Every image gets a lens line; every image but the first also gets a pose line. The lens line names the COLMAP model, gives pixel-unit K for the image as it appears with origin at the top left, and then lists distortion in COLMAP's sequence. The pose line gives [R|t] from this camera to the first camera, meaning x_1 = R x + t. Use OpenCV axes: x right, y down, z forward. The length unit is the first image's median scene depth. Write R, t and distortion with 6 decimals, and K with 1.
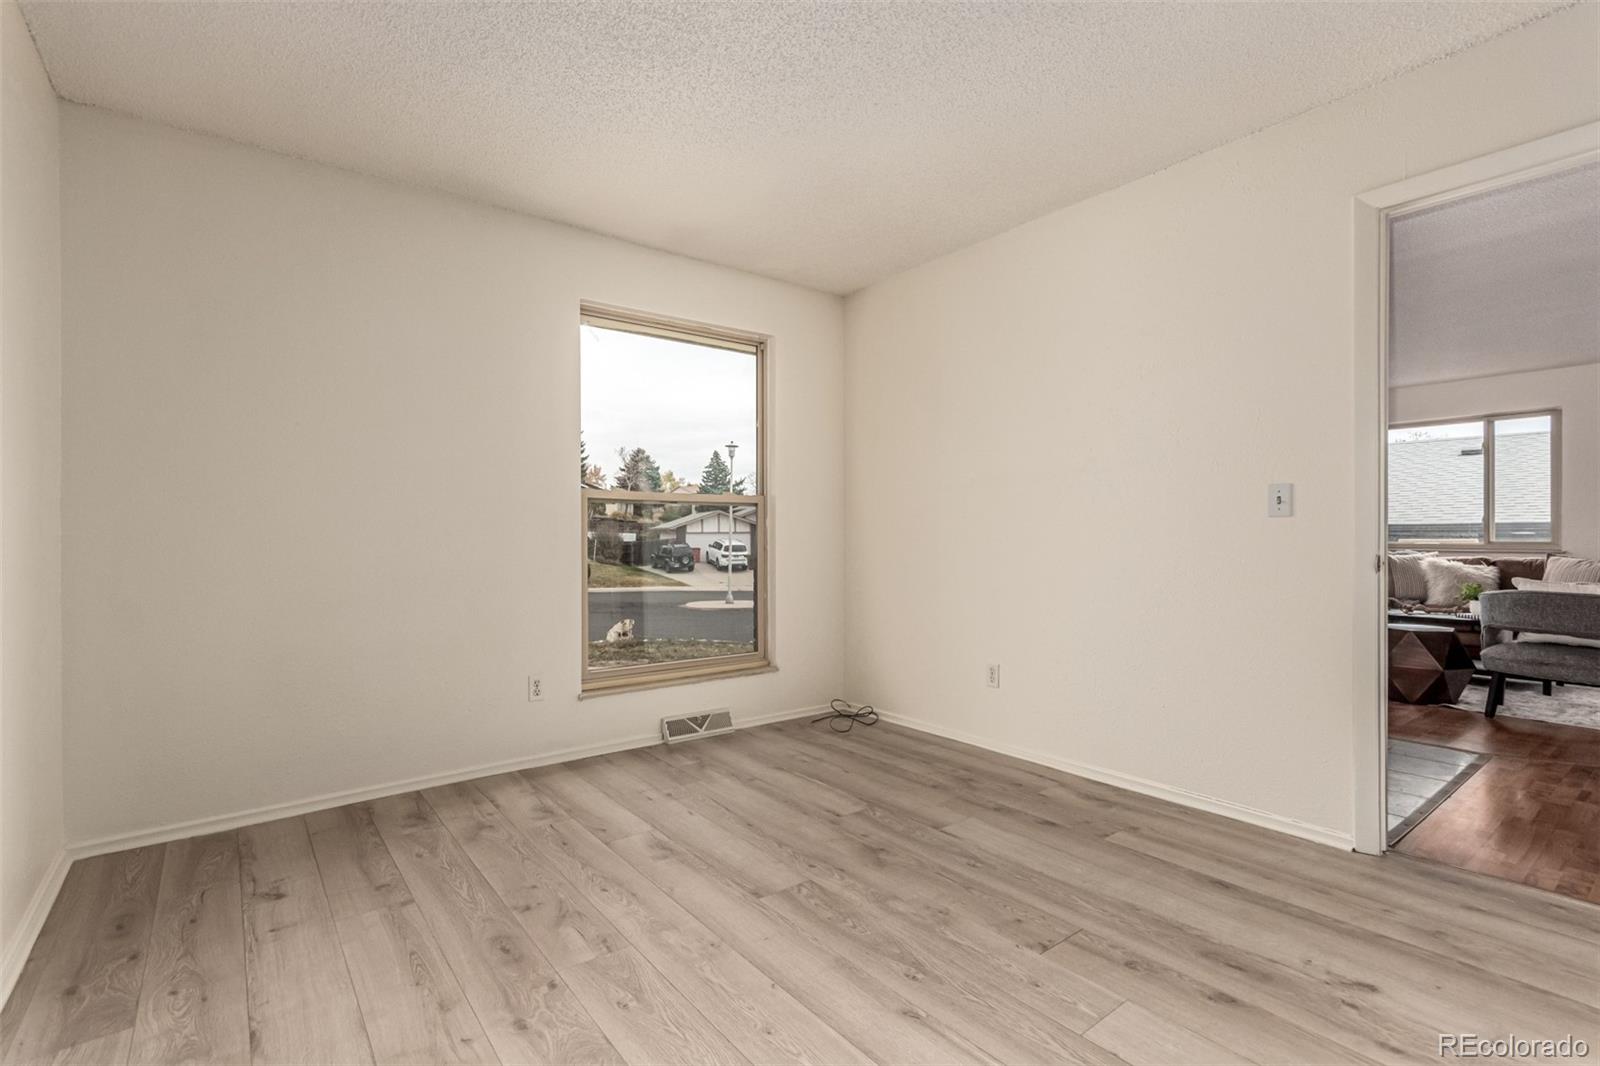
lens RADIAL K [[743.0, 0, 801.8], [0, 743.0, 534.8], [0, 0, 1]] dist [0.001374, -0.000139]
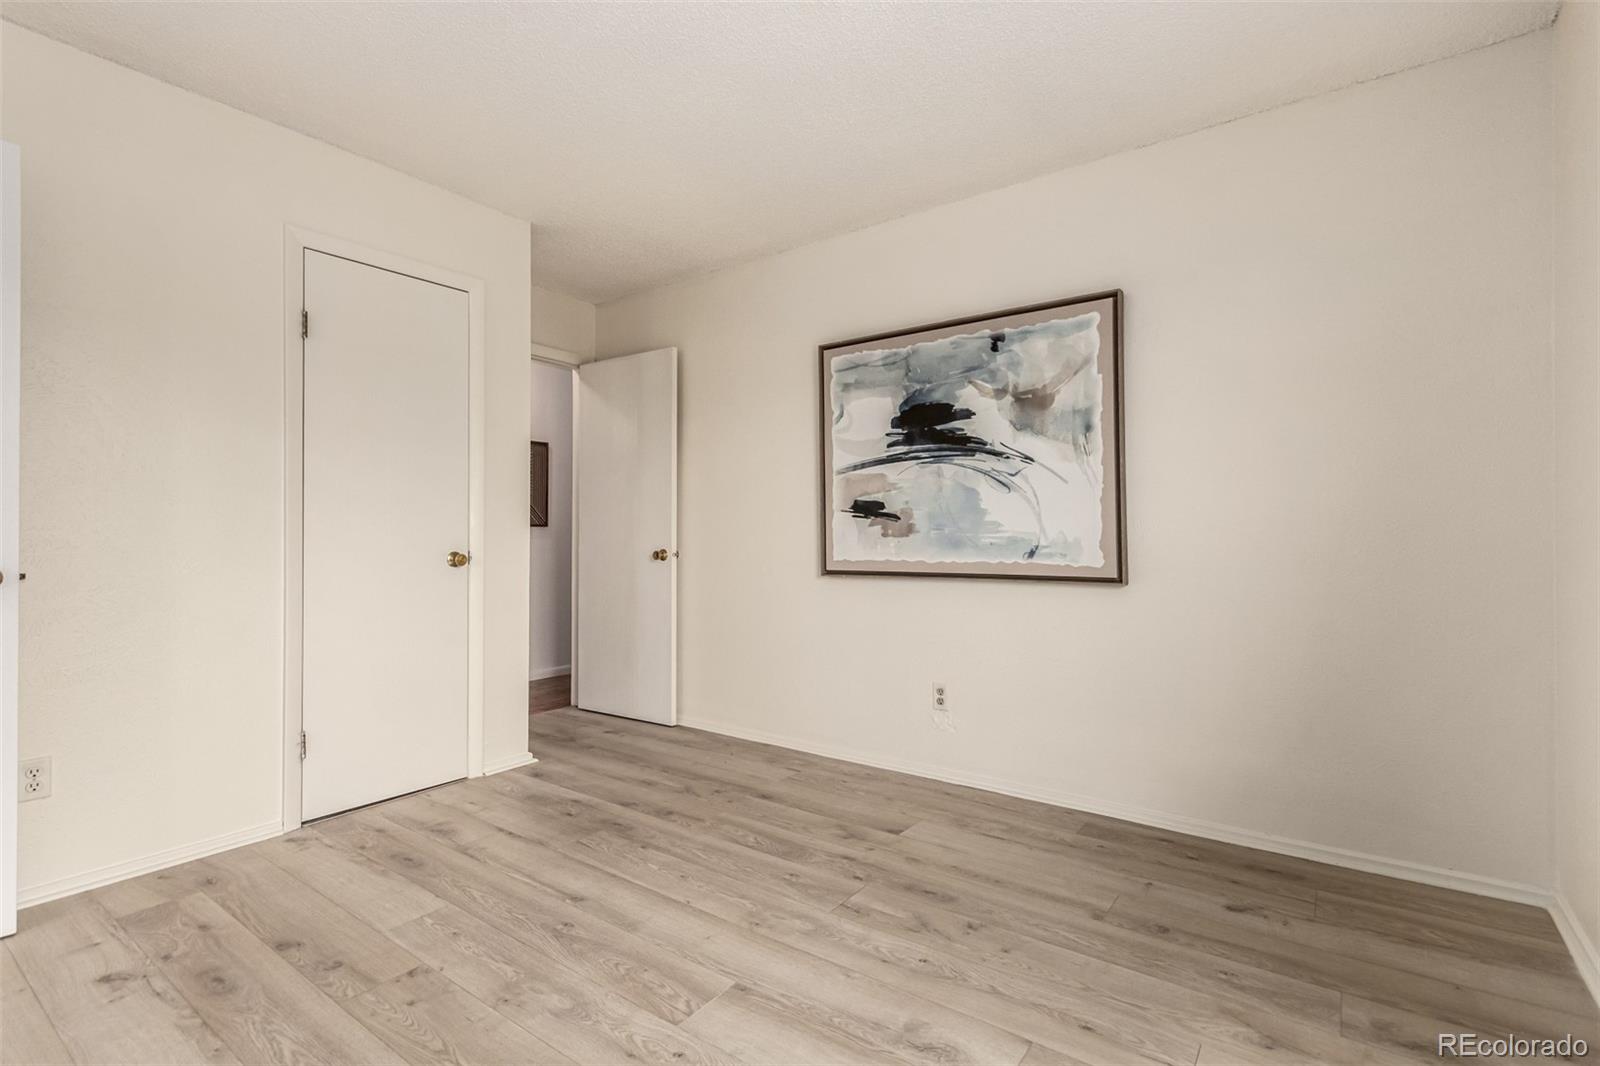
lens RADIAL K [[743.0, 0, 800.3], [0, 743.0, 531.8], [0, 0, 1]] dist [0.001374, -0.000139]
pose [[-0.961502, 0.005900, -0.274736, 0.100250], [0.006374, 0.999979, -0.000830, -0.002286], [0.274726, -0.002549, -0.961519, 1.907877]]
